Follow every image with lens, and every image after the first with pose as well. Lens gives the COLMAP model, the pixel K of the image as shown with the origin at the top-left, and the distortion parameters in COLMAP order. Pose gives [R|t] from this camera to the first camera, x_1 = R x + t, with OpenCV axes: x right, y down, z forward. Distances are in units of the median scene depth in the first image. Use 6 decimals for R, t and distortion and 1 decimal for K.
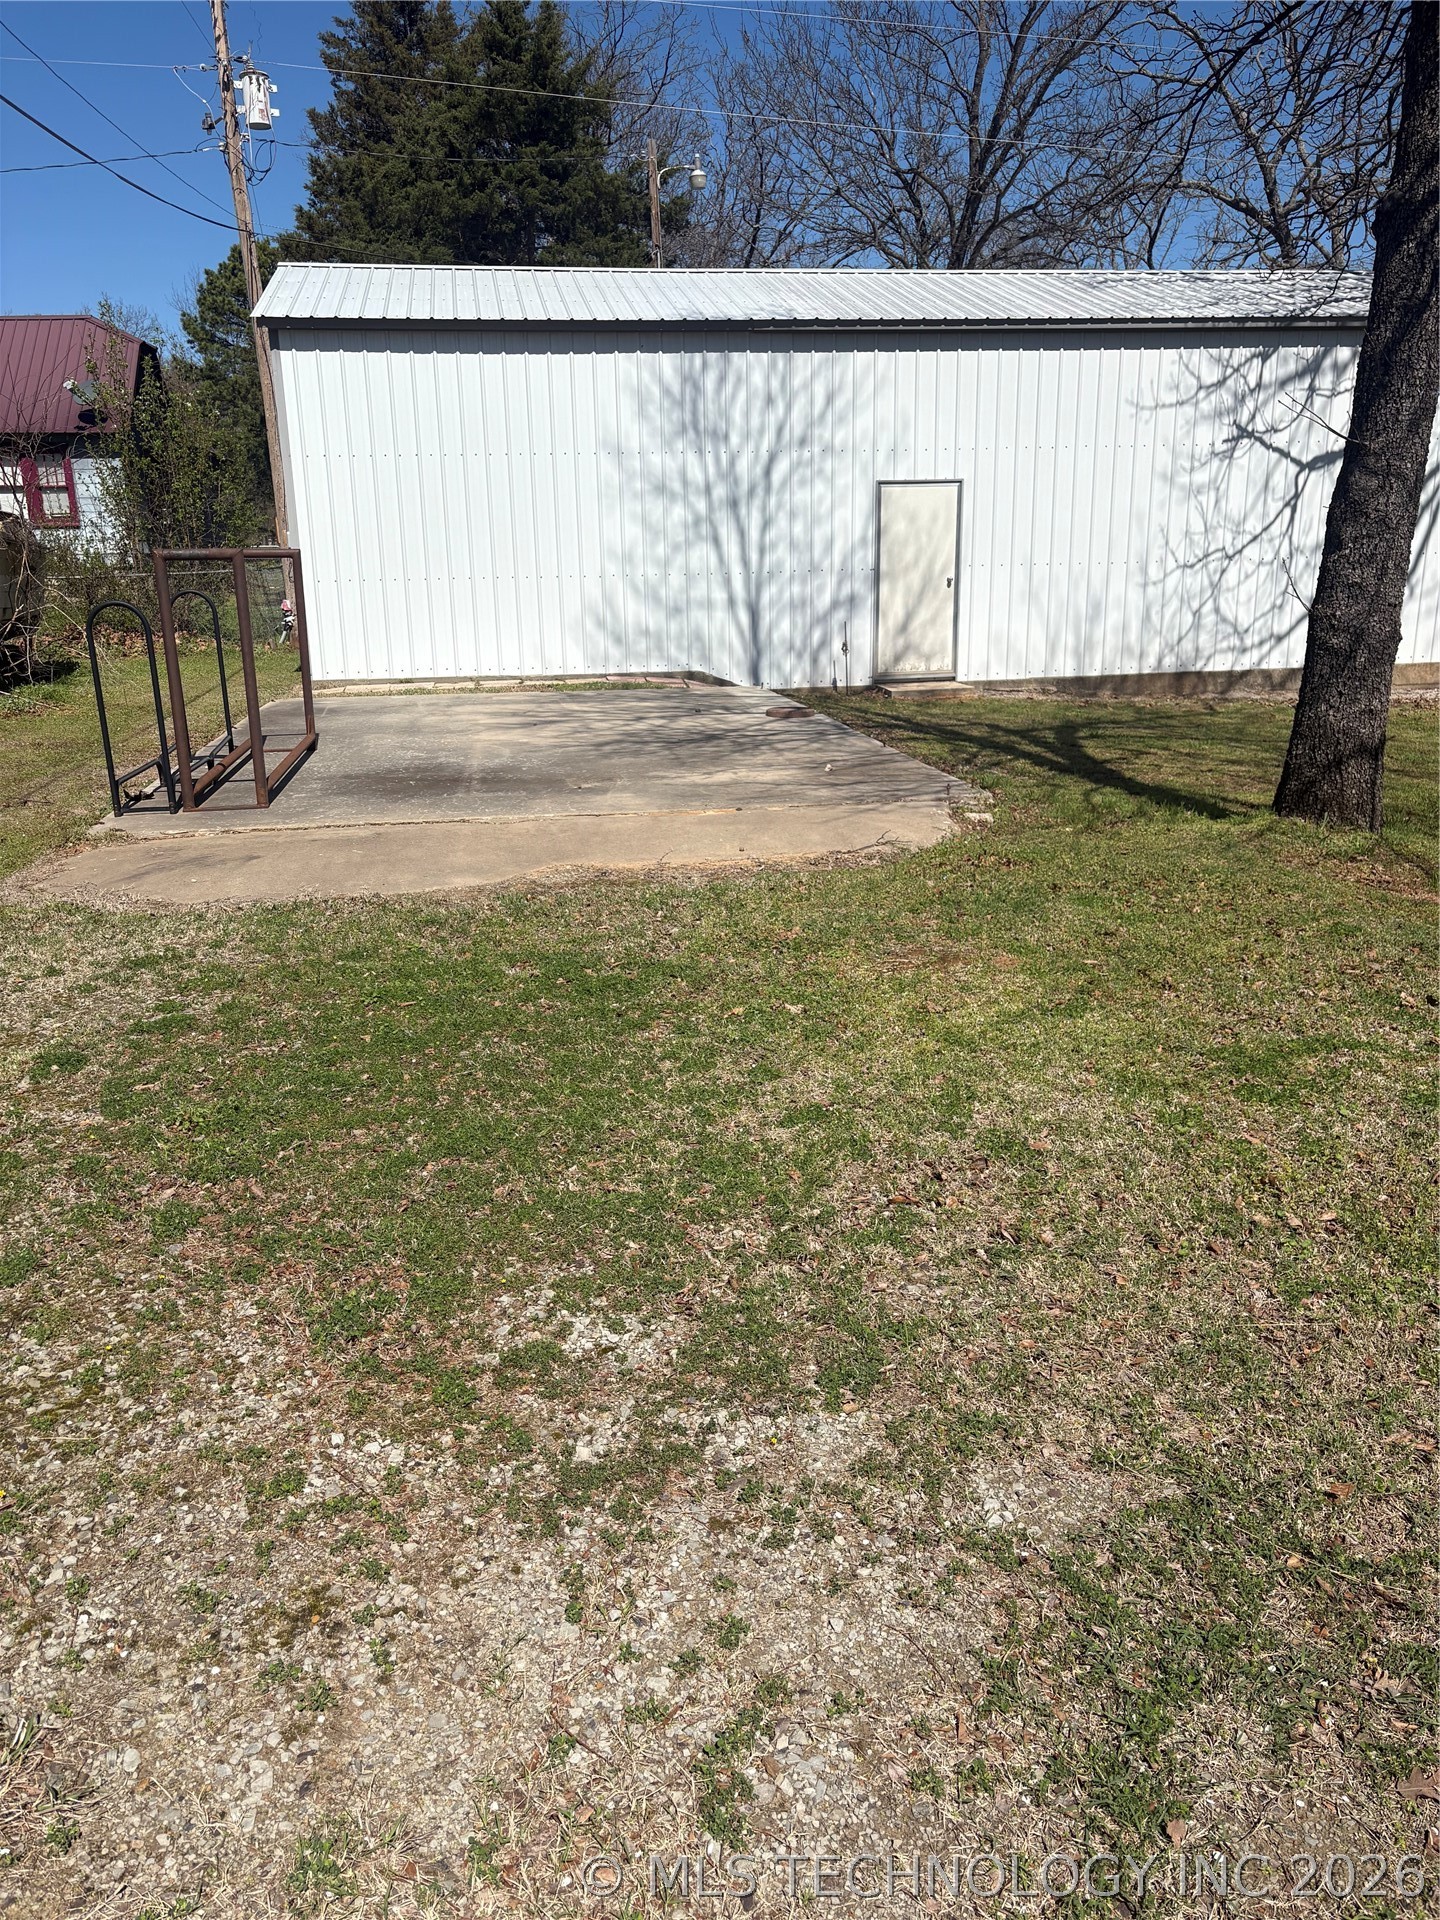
lens RADIAL K [[1436.4, 0, 712.0], [0, 1436.4, 969.4], [0, 0, 1]] dist [0.023045, -0.006999]
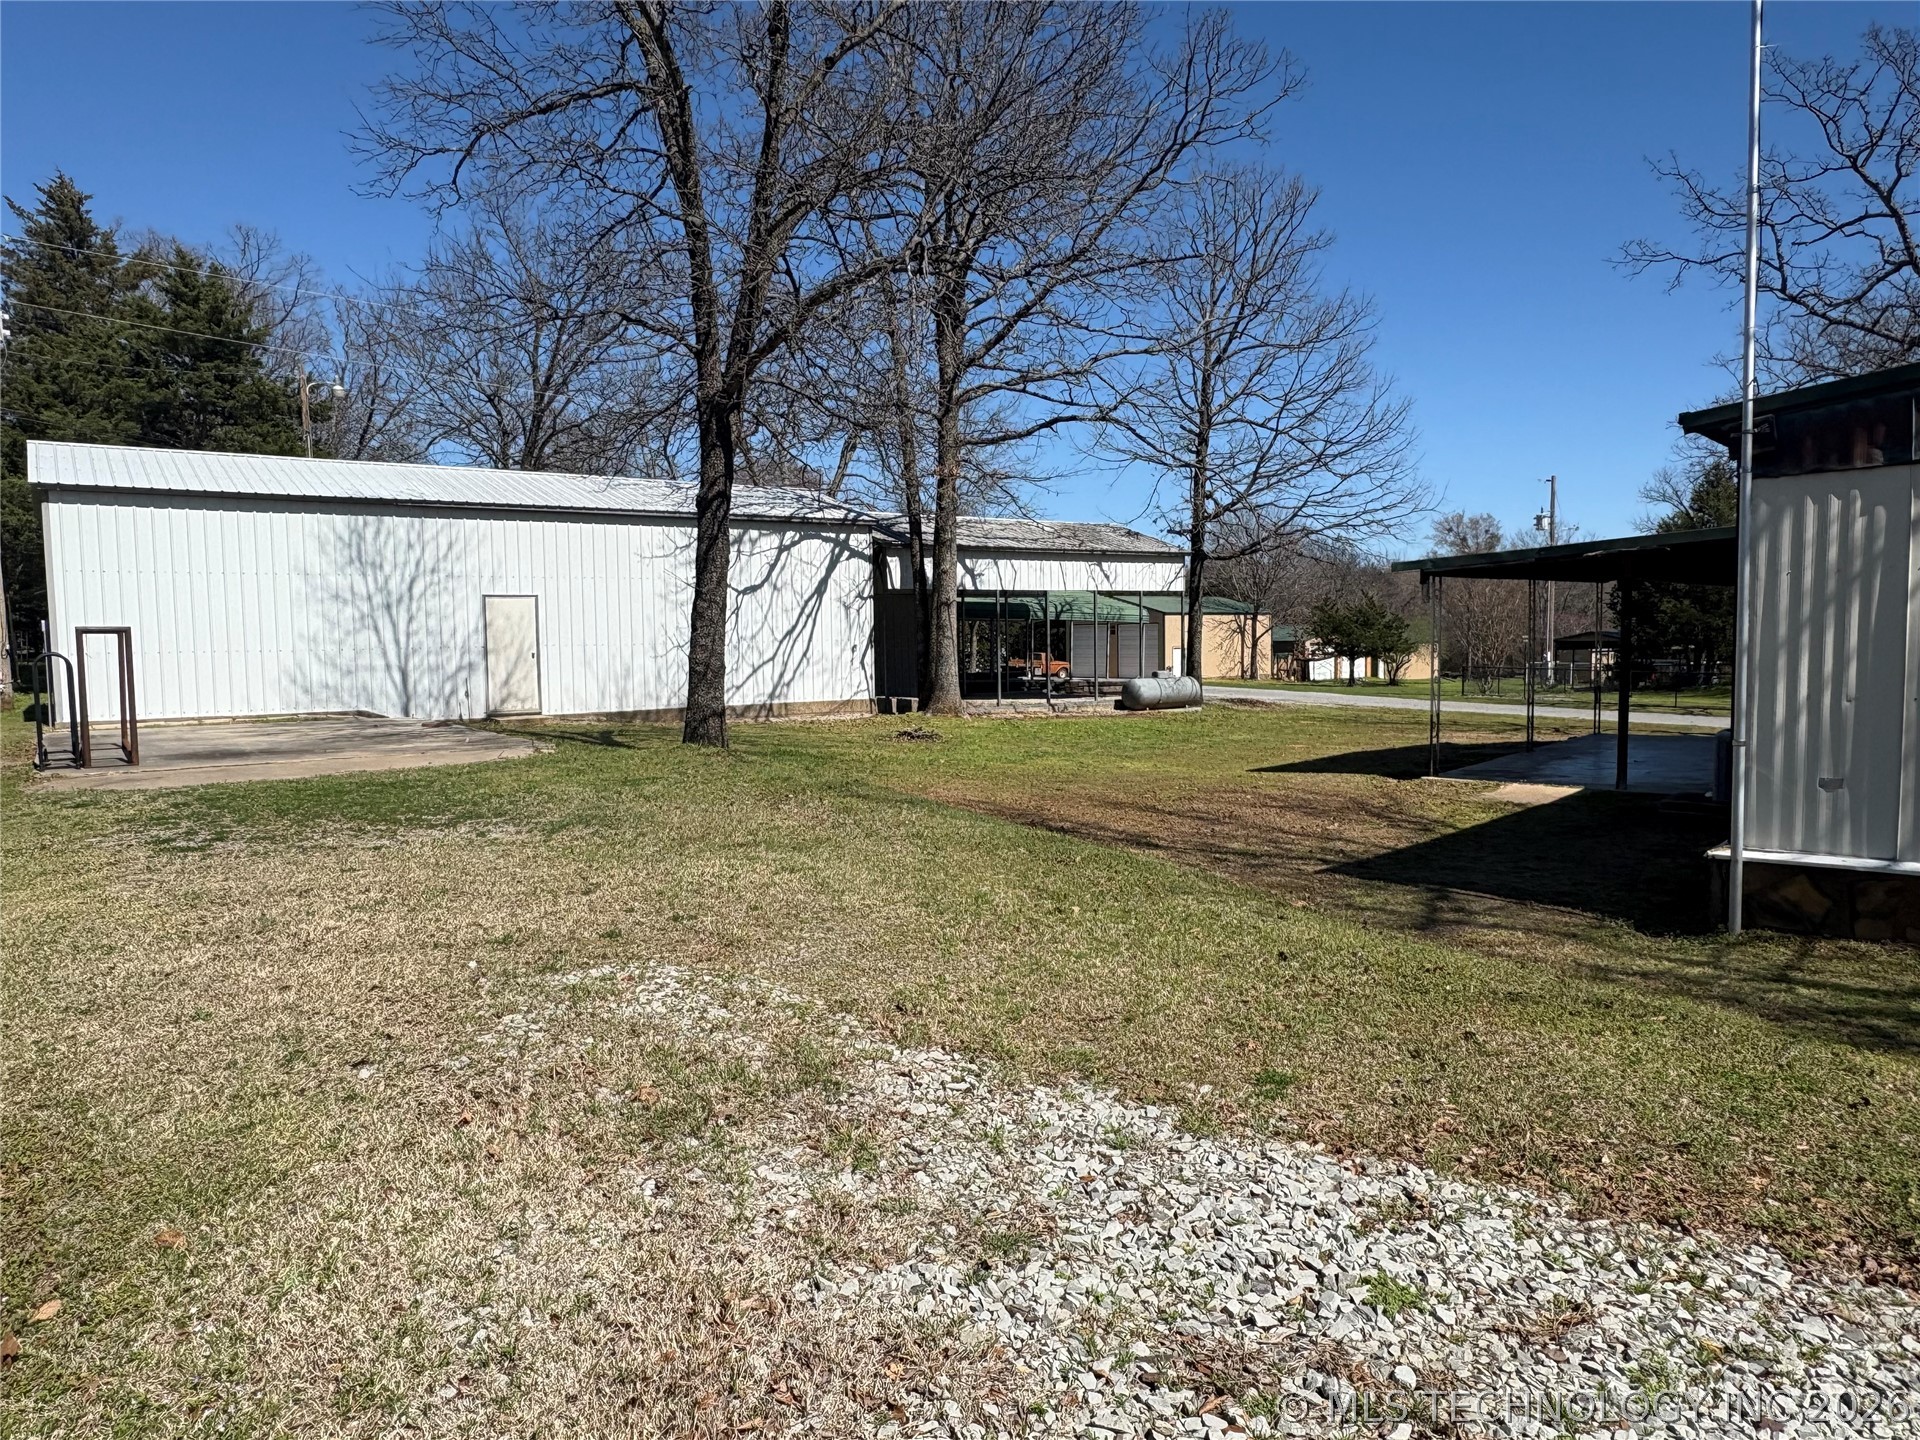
lens RADIAL K [[1362.8, 0, 960.0], [0, 1362.8, 720.0], [0, 0, 1]] dist [0.020860, -0.003072]
pose [[0.900348, -0.021367, 0.434646, -0.072952], [0.120575, 0.971938, -0.201985, 0.170843], [-0.418133, 0.234264, 0.877659, -0.533698]]
